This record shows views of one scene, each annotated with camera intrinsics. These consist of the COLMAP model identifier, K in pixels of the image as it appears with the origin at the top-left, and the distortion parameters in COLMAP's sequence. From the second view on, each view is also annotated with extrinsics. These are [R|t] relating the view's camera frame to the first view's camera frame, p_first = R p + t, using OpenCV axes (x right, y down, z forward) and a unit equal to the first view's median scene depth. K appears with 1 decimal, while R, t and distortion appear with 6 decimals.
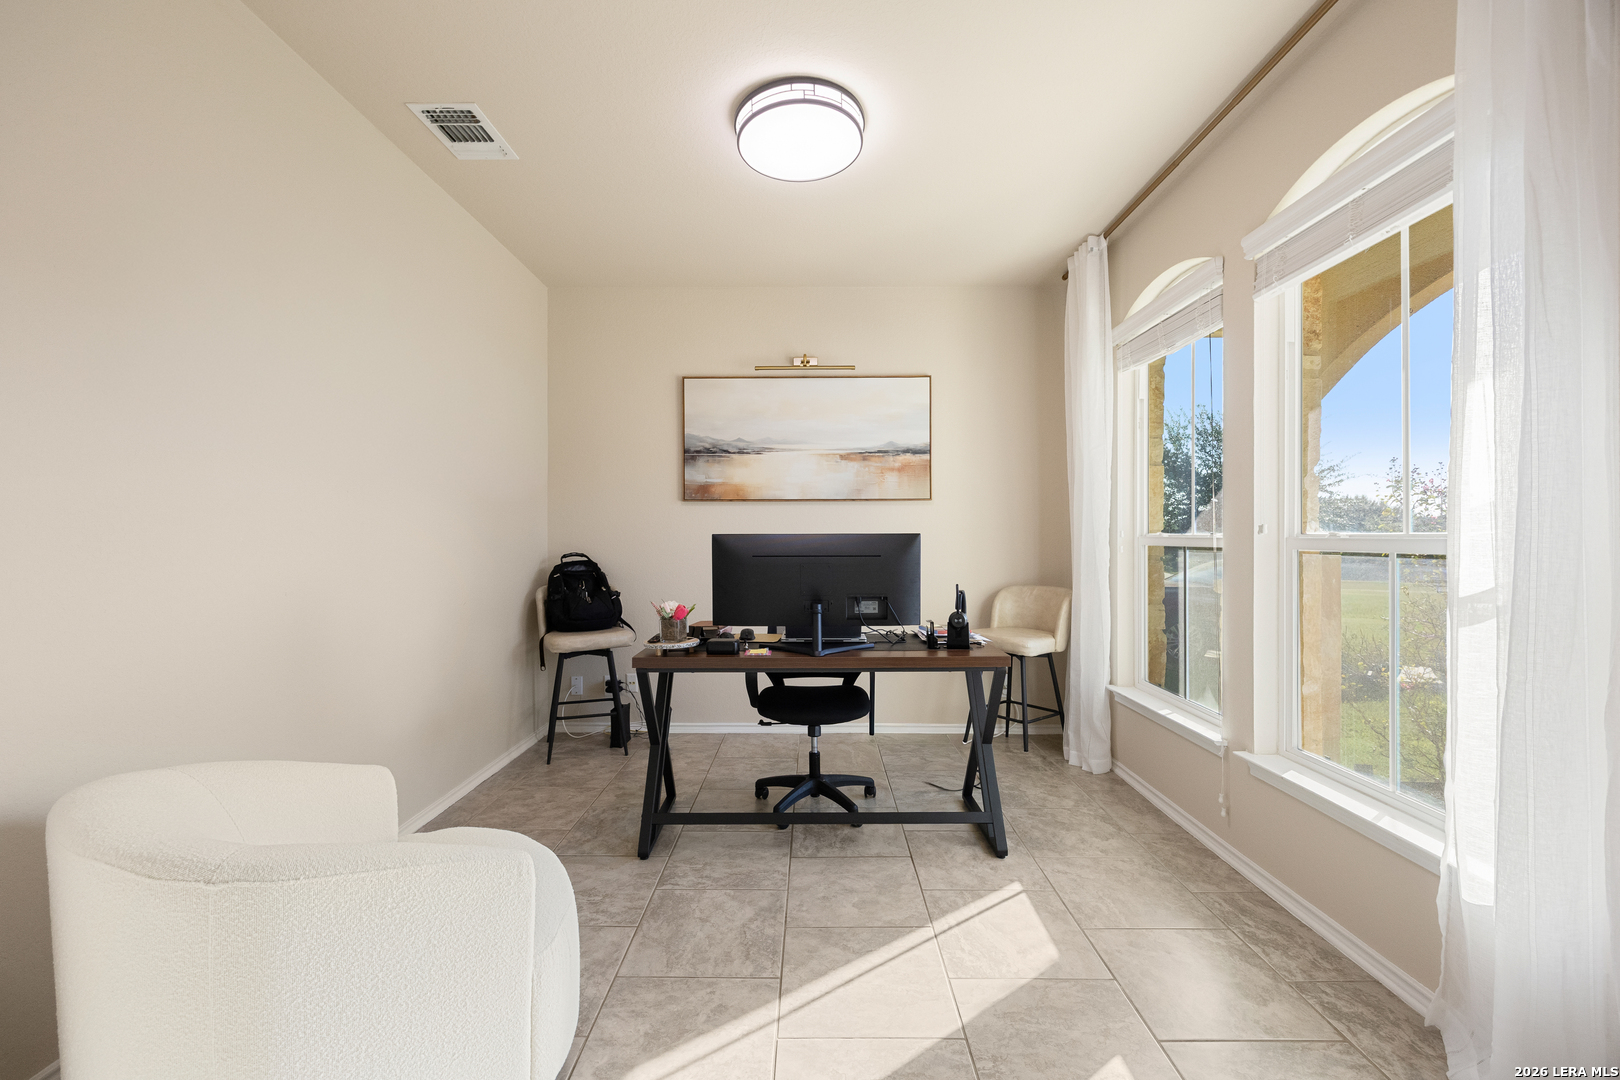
lens RADIAL K [[666.3, 0, 816.1], [0, 666.3, 534.4], [0, 0, 1]] dist [0.003488, -0.000230]
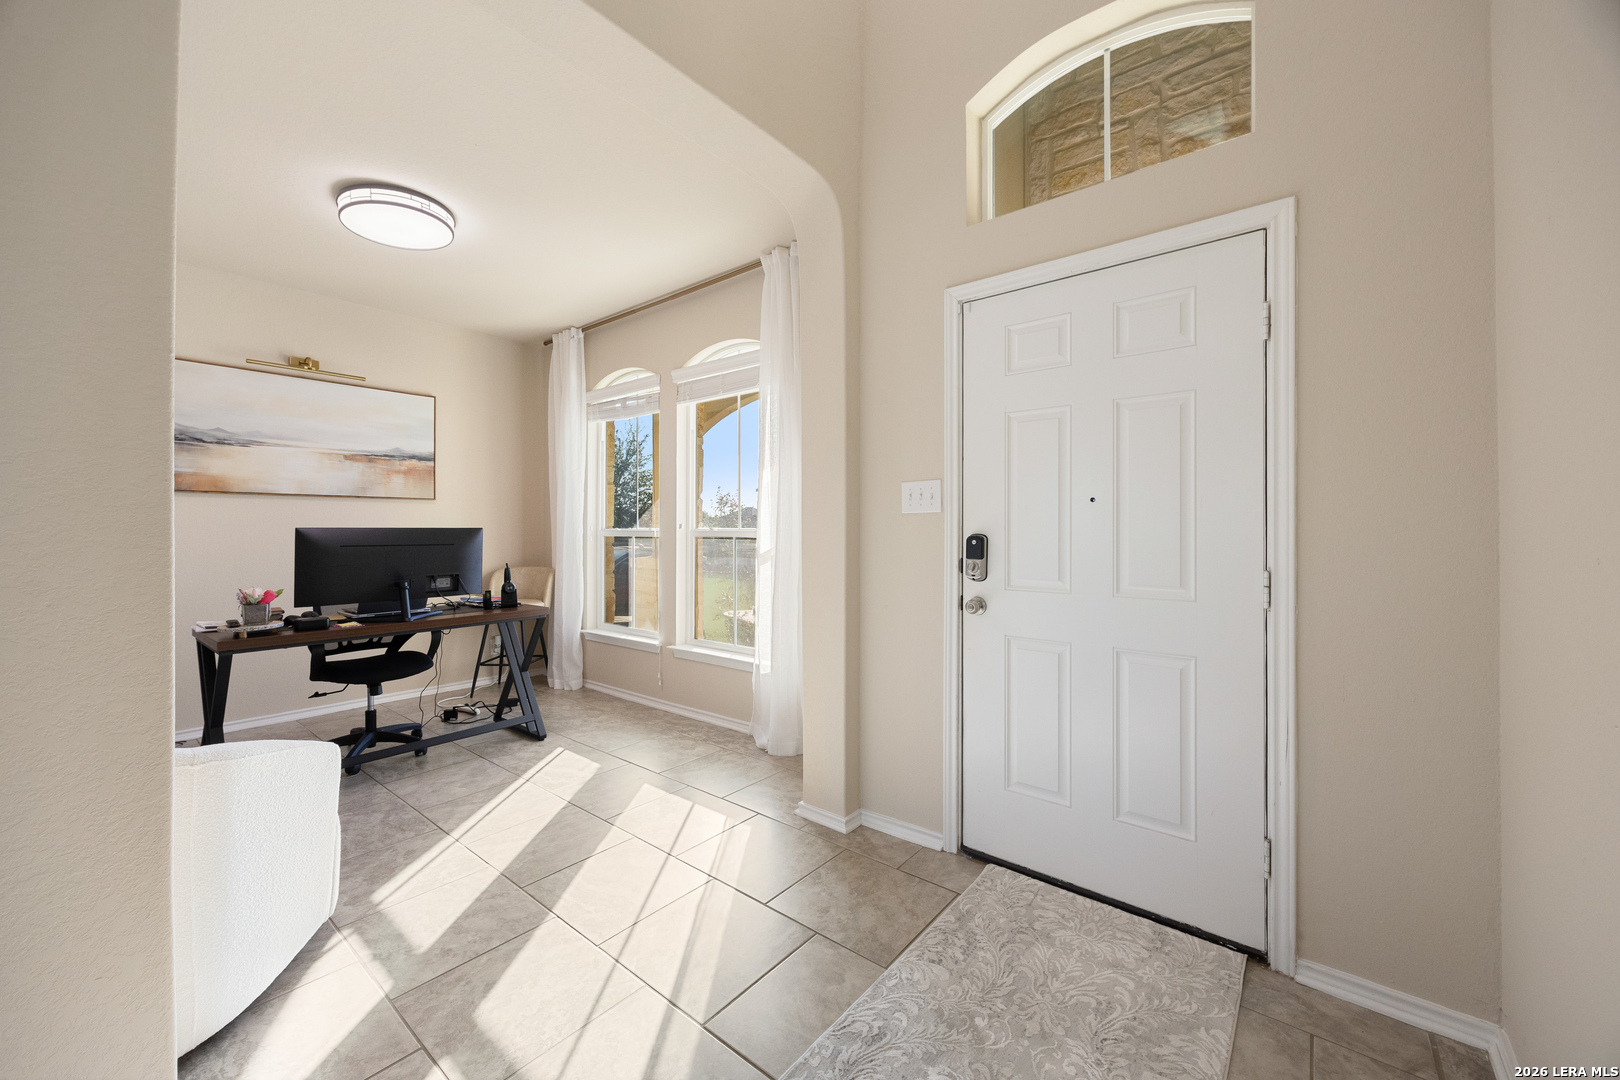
lens RADIAL K [[629.0, 0, 815.2], [0, 629.0, 530.6], [0, 0, 1]] dist [-0.001917, -0.000949]
pose [[0.615674, 0.000610, 0.788000, -0.447942], [-0.002791, 0.999995, 0.001407, 0.000785], [-0.787996, -0.003066, 0.615673, -0.358269]]
